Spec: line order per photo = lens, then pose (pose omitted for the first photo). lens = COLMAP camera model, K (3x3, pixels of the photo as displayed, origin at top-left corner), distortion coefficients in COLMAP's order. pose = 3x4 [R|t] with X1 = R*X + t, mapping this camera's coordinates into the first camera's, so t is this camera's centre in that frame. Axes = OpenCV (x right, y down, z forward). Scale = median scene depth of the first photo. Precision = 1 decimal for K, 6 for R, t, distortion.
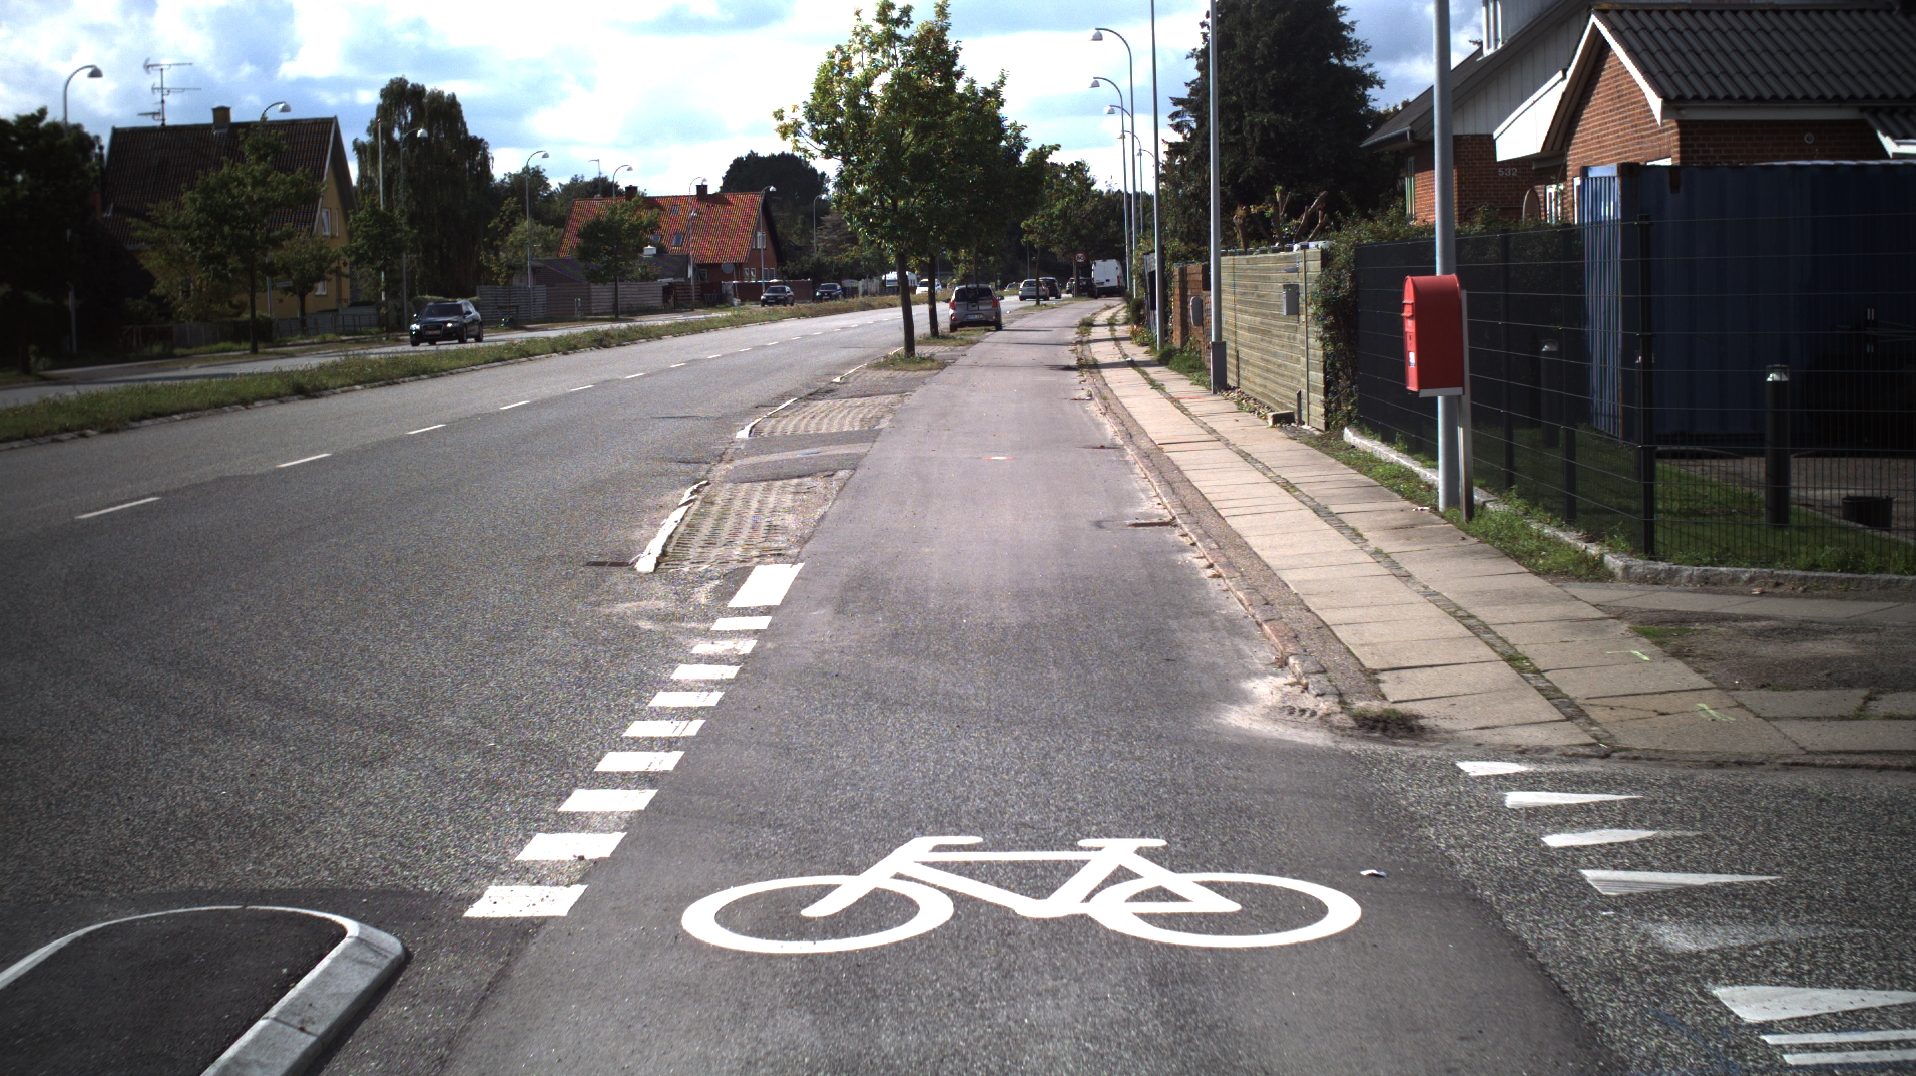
lens RADIAL K [[3642.9, 0, 958.0], [0, 3642.9, 538.0], [0, 0, 1]] dist [-0.263423, 0.016893]
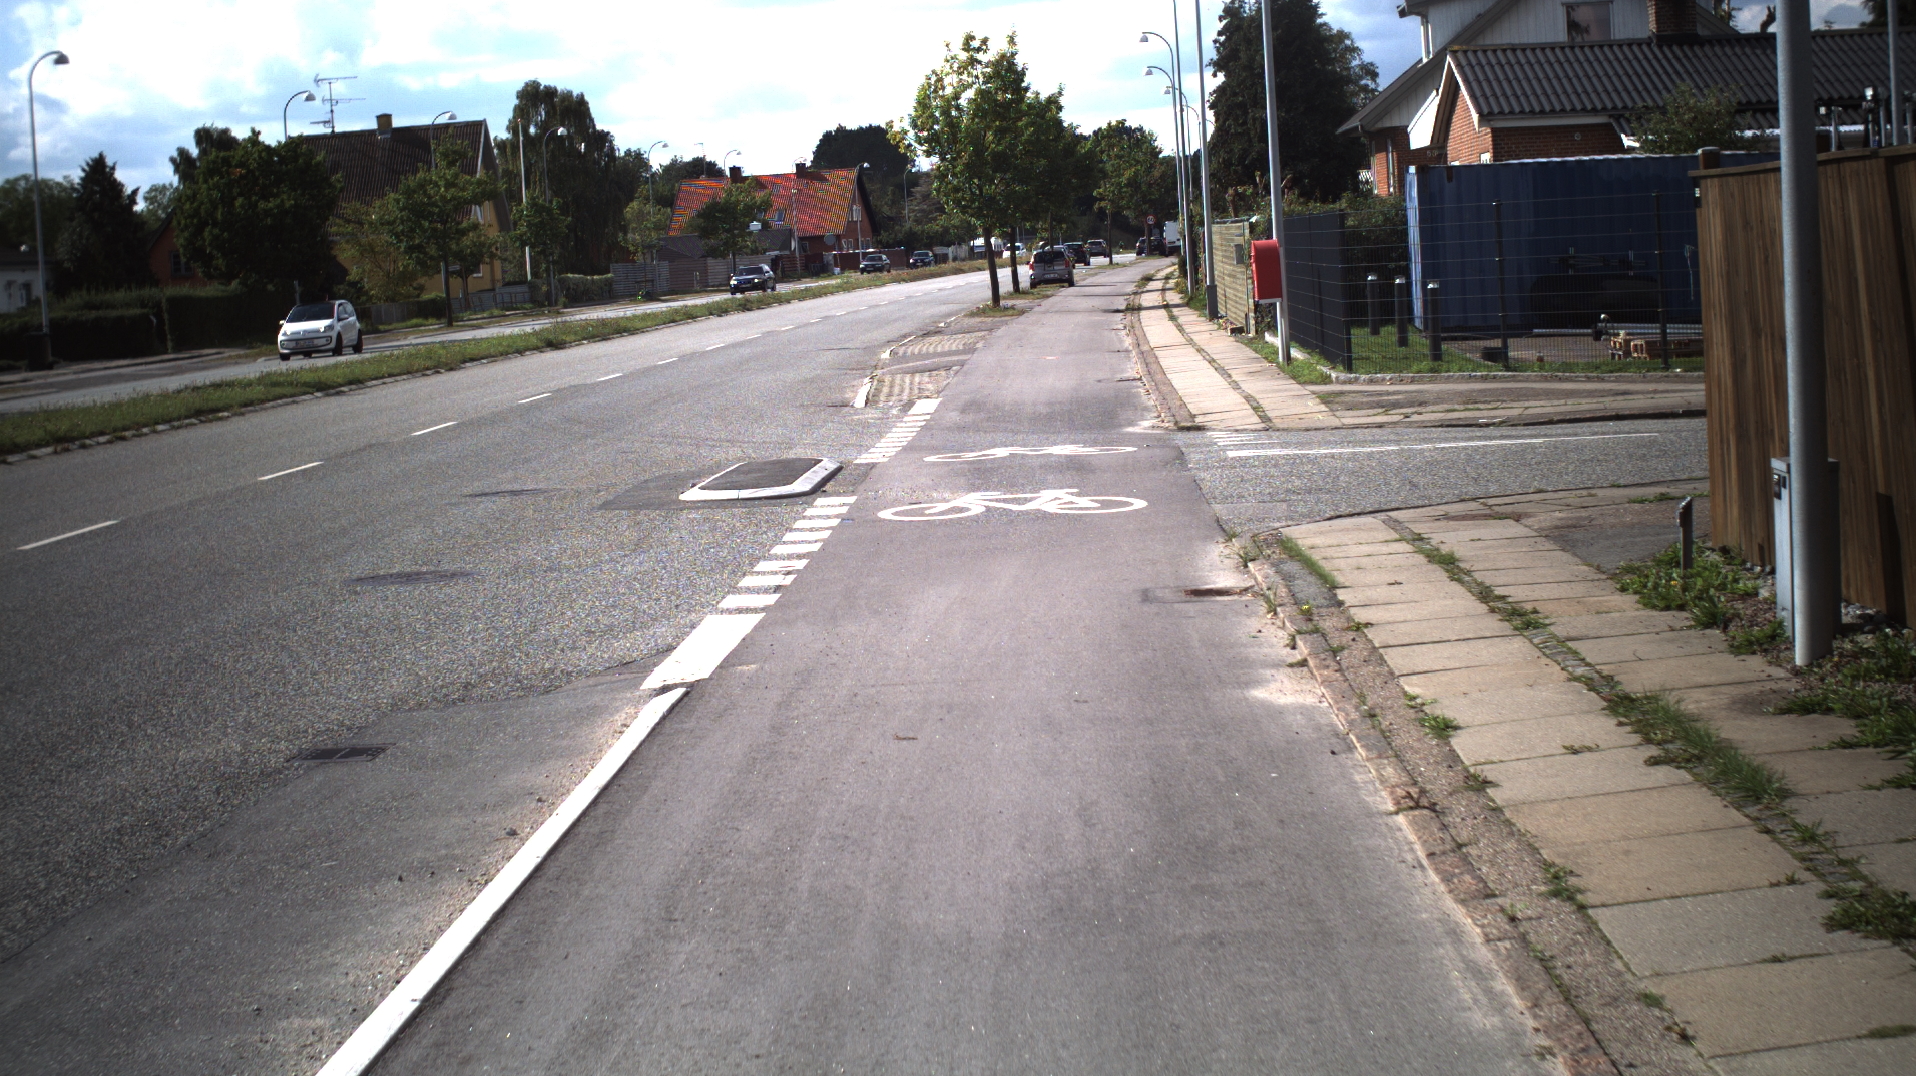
lens RADIAL K [[3642.9, 0, 958.0], [0, 3642.9, 538.0], [0, 0, 1]] dist [-0.263423, 0.016893]
pose [[0.999103, -0.032851, -0.026711, 0.003762], [0.033113, 0.999407, 0.009442, 0.014854], [0.026385, -0.010318, 0.999599, -0.222536]]
